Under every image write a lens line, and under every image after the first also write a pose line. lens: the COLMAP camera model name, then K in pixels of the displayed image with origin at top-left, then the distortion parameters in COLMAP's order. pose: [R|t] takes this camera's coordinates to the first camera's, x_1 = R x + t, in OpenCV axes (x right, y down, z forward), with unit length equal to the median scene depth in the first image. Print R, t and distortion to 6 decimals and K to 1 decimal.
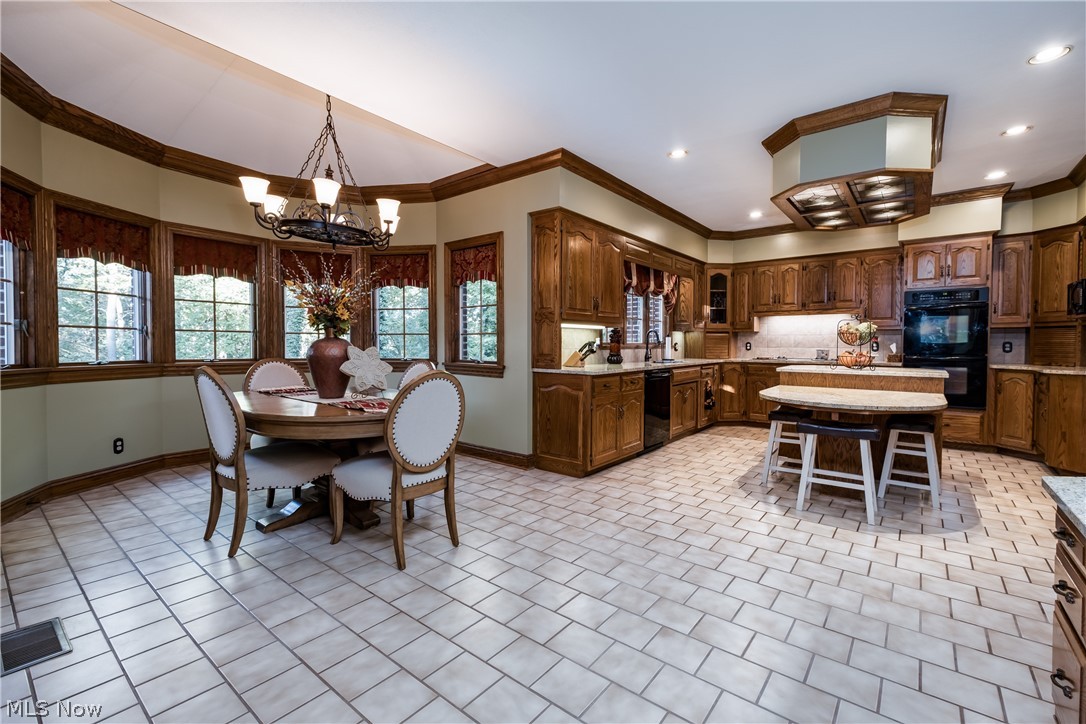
lens RADIAL K [[472.9, 0, 546.1], [0, 472.9, 360.3], [0, 0, 1]] dist [0.014014, -0.002180]
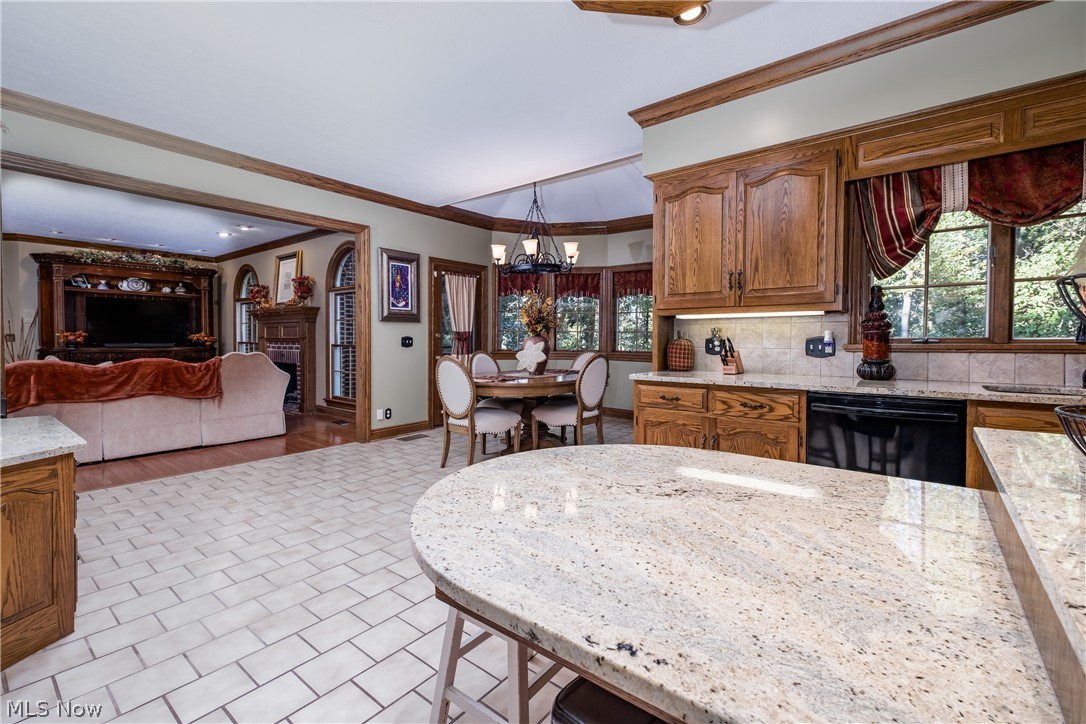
lens RADIAL K [[472.9, 0, 552.3], [0, 472.9, 349.0], [0, 0, 1]] dist [0.014014, -0.002180]
pose [[-0.001687, 0.019144, -0.999815, 0.690729], [-0.038459, 0.999076, 0.019195, -0.023108], [0.999259, 0.038485, -0.000949, 0.668371]]
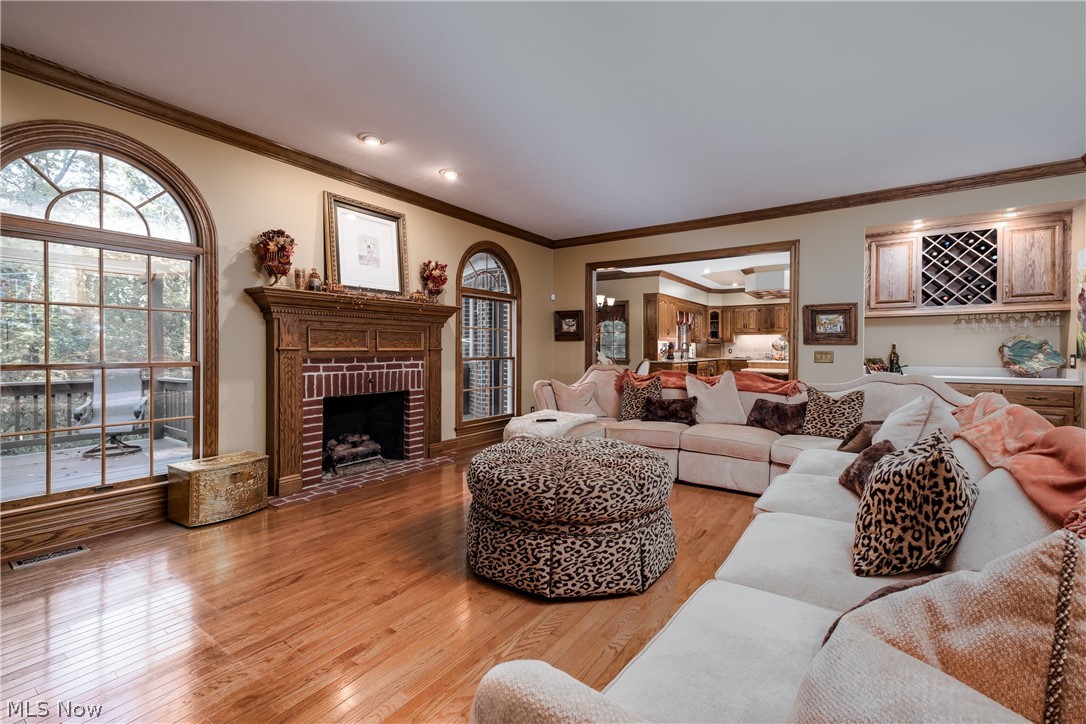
lens RADIAL K [[472.9, 0, 547.0], [0, 472.9, 359.2], [0, 0, 1]] dist [0.014014, -0.002180]
pose [[0.997930, 0.001264, 0.064291, -0.544687], [-0.000538, 0.999936, -0.011309, 0.032116], [-0.064301, 0.011251, 0.997867, -1.072238]]
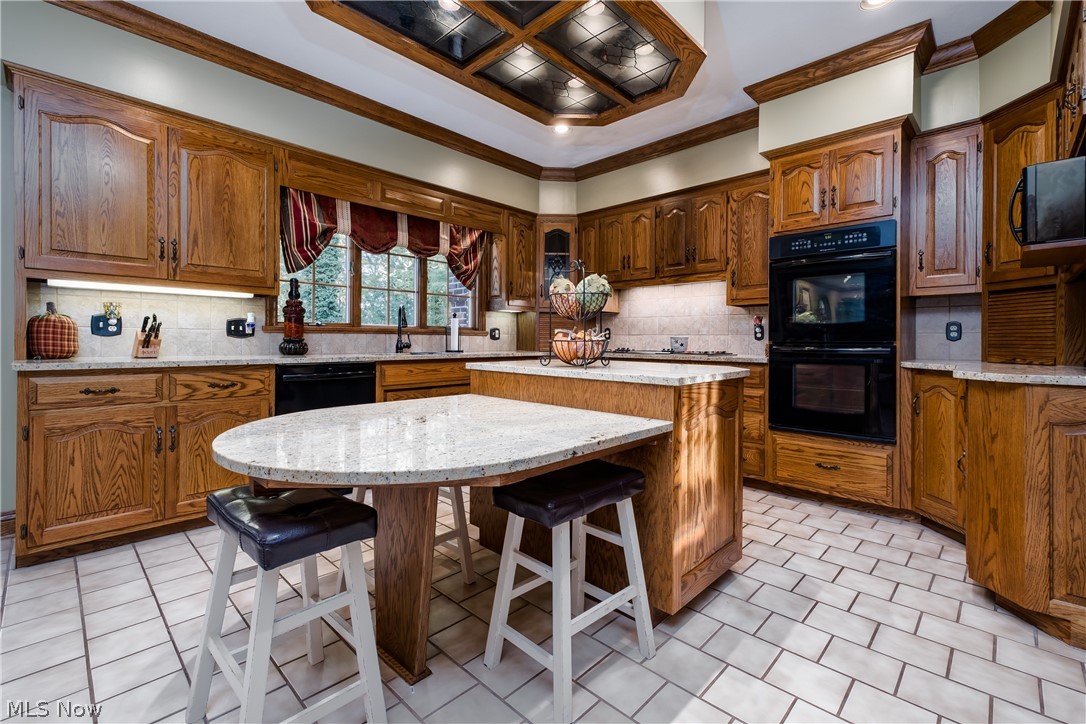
lens RADIAL K [[472.9, 0, 559.4], [0, 472.9, 346.1], [0, 0, 1]] dist [0.014014, -0.002180]
pose [[0.996265, 0.006001, -0.086136, 0.574334], [-0.008133, 0.999669, -0.024418, 0.008307], [0.085961, 0.025027, 0.995984, 0.414347]]
